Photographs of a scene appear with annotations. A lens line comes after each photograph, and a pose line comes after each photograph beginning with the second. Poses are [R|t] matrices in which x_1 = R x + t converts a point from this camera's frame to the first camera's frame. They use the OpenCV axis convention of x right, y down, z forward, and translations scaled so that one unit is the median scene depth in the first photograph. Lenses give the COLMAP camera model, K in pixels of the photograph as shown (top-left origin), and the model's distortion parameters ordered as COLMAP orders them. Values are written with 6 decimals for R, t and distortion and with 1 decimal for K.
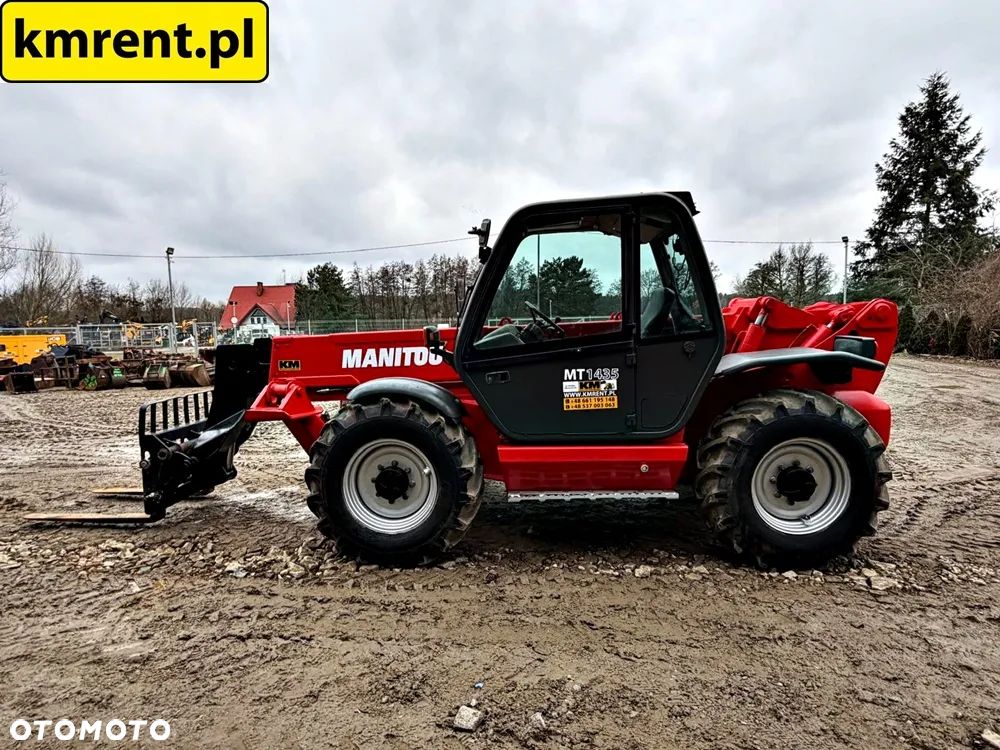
lens RADIAL K [[544.7, 0, 495.7], [0, 544.7, 373.2], [0, 0, 1]] dist [0.002178, 0.003080]
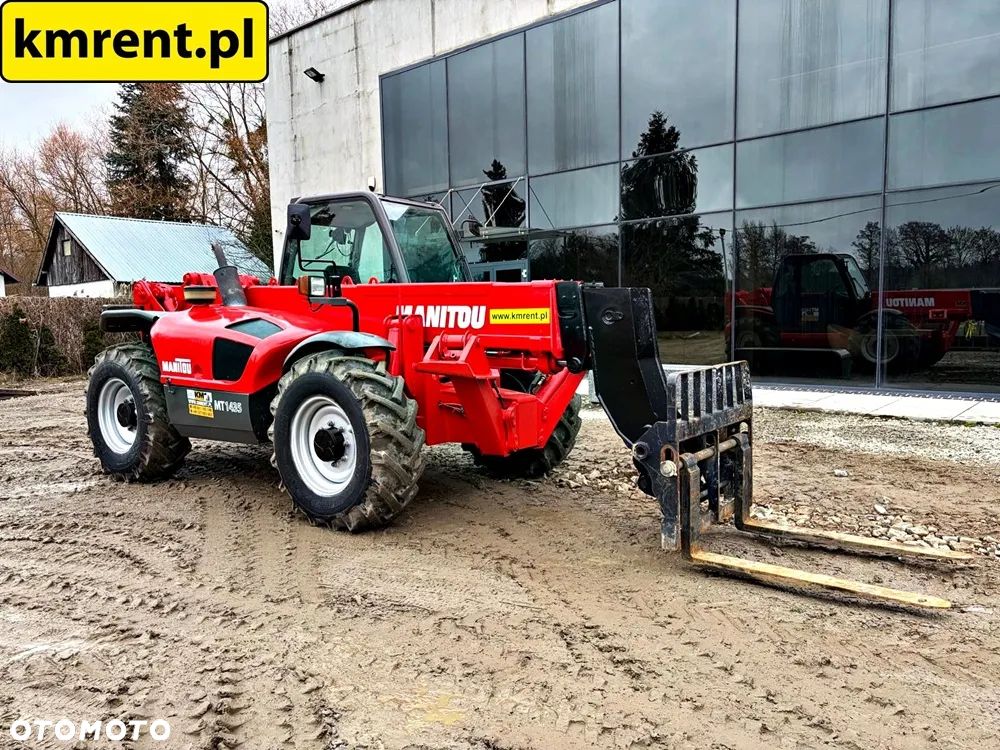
lens RADIAL K [[753.4, 0, 503.7], [0, 753.4, 369.8], [0, 0, 1]] dist [0.051464, -0.043974]
pose [[-0.809106, -0.005590, 0.587636, -0.952140], [0.093297, 0.986051, 0.137839, -0.102536], [-0.580210, 0.166351, -0.797298, 1.957453]]
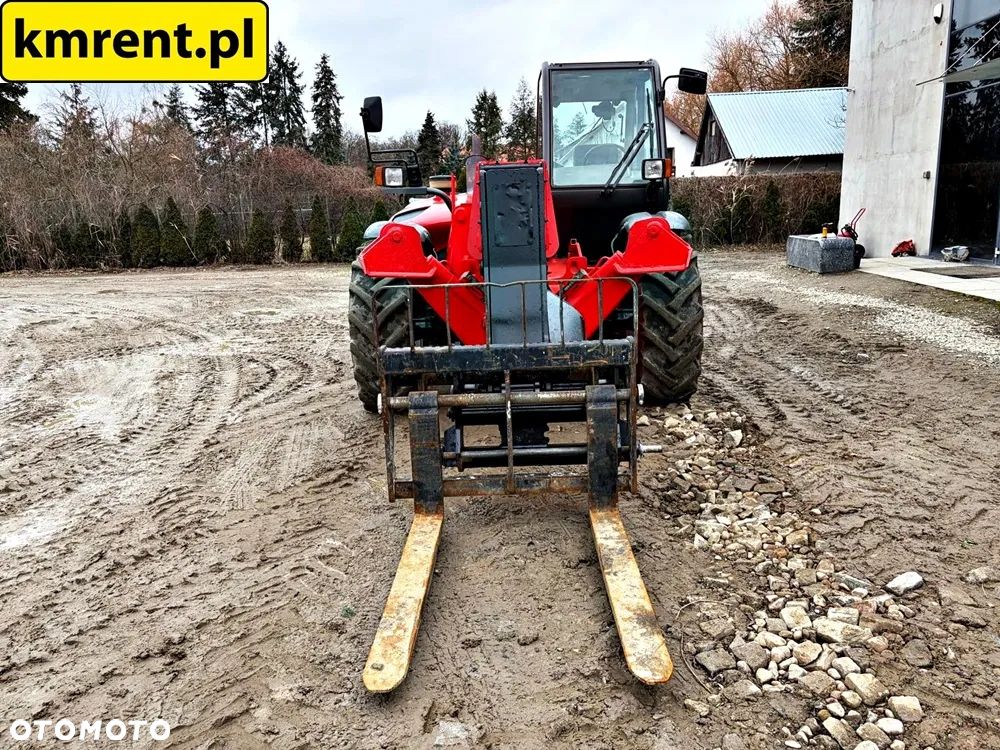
lens RADIAL K [[753.4, 0, 500.8], [0, 753.4, 377.5], [0, 0, 1]] dist [0.051464, -0.043974]
pose [[-0.026834, -0.195912, 0.980254, -1.275524], [0.128652, 0.971776, 0.197739, -0.005195], [-0.991327, 0.131418, -0.000872, 1.085223]]
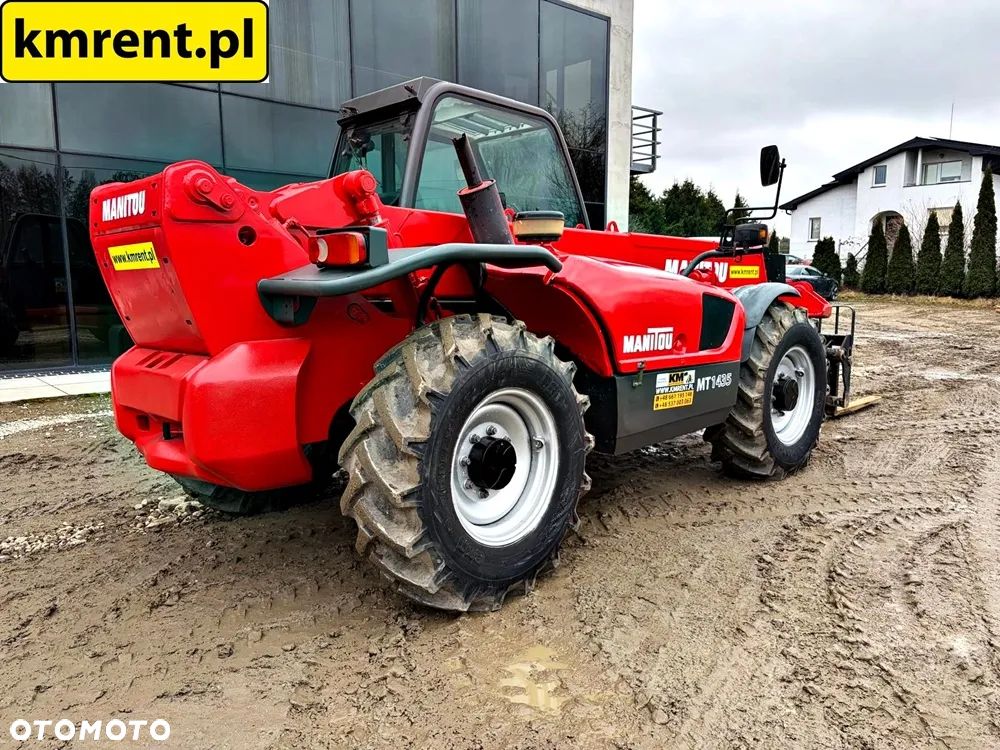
lens RADIAL K [[753.4, 0, 503.0], [0, 753.4, 372.3], [0, 0, 1]] dist [0.051464, -0.043974]
pose [[-0.686268, 0.118973, -0.717553, 0.914178], [-0.044152, 0.977898, 0.204366, -0.109870], [0.726008, 0.171931, -0.665847, 1.693847]]
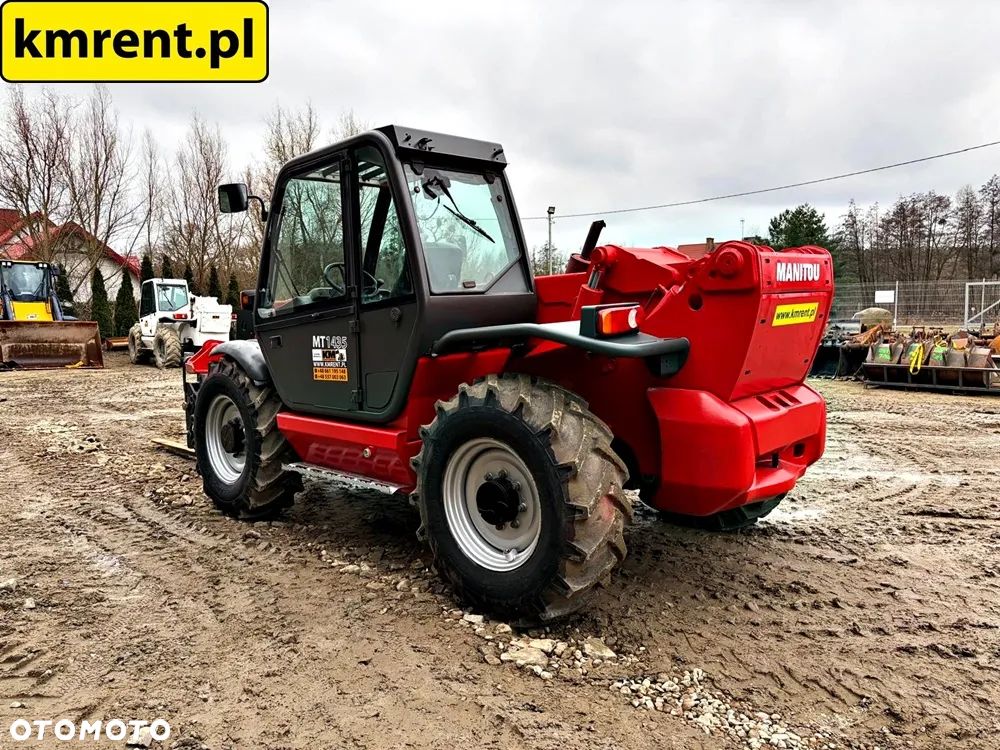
lens RADIAL K [[753.4, 0, 501.6], [0, 753.4, 379.1], [0, 0, 1]] dist [0.051464, -0.043974]
pose [[0.750392, 0.070954, -0.657174, 0.943756], [-0.056272, 0.997470, 0.043441, -0.006043], [0.658593, 0.004383, 0.752486, 0.184554]]
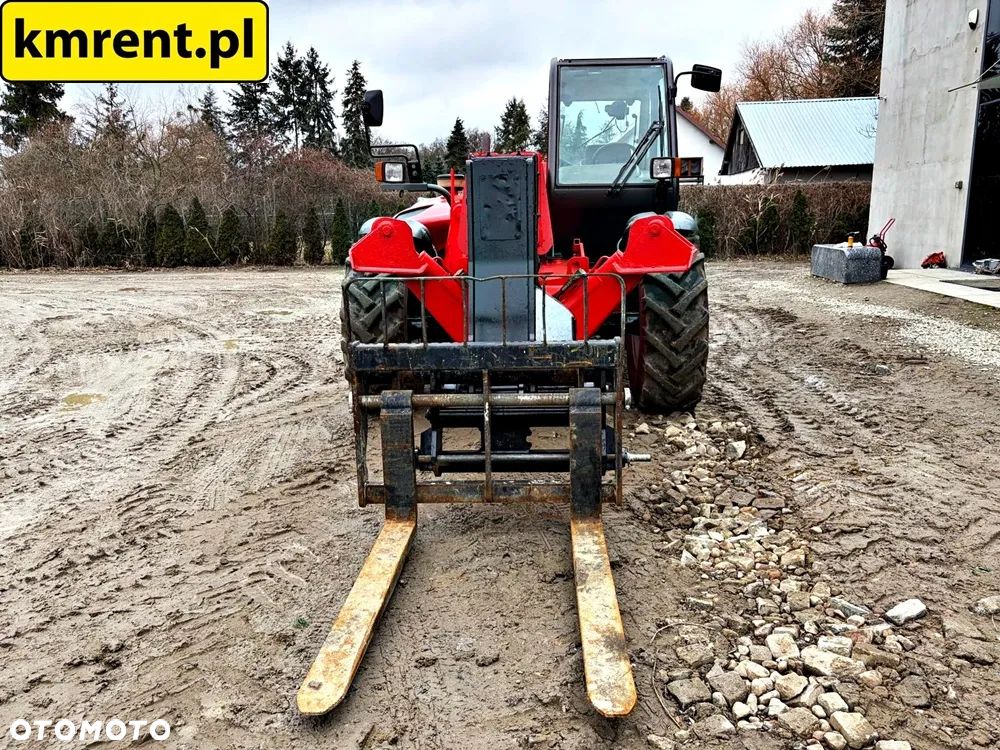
lens RADIAL K [[753.4, 0, 499.9], [0, 753.4, 376.3], [0, 0, 1]] dist [0.051464, -0.043974]
pose [[0.010679, -0.185033, 0.982674, -1.239236], [0.112231, 0.976743, 0.182697, 0.013039], [-0.993625, 0.108336, 0.031198, 1.047049]]
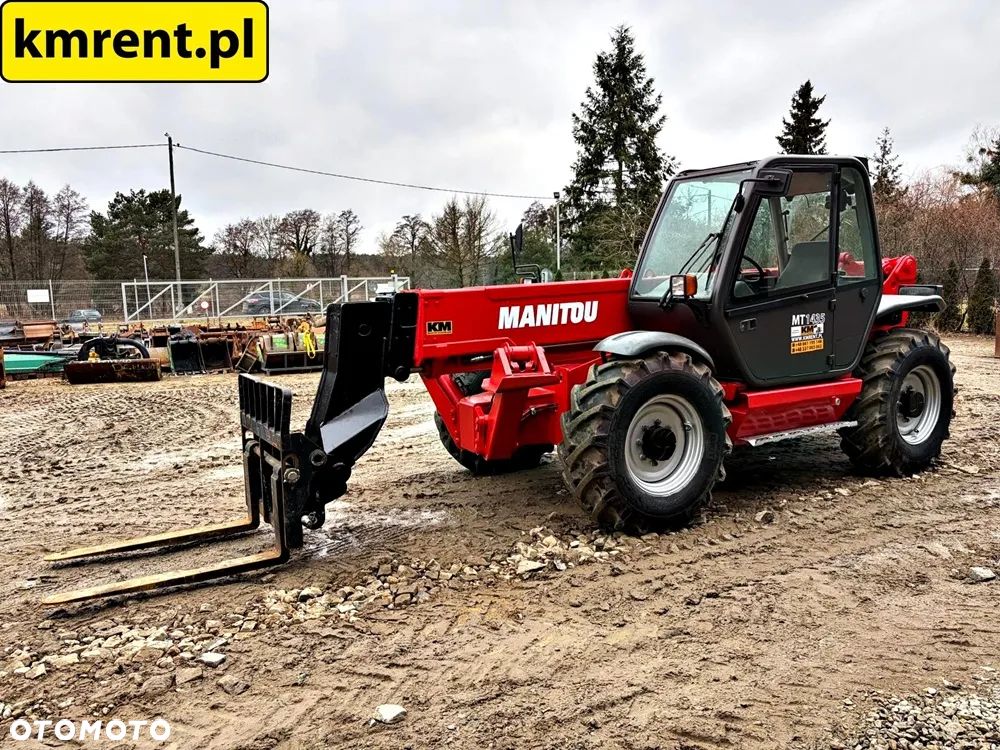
lens RADIAL K [[753.4, 0, 497.5], [0, 753.4, 379.8], [0, 0, 1]] dist [0.051464, -0.043974]
pose [[0.835133, -0.068999, 0.545703, -0.905281], [0.056158, 0.997612, 0.040194, 0.020740], [-0.547173, -0.002922, 0.837014, 0.056520]]
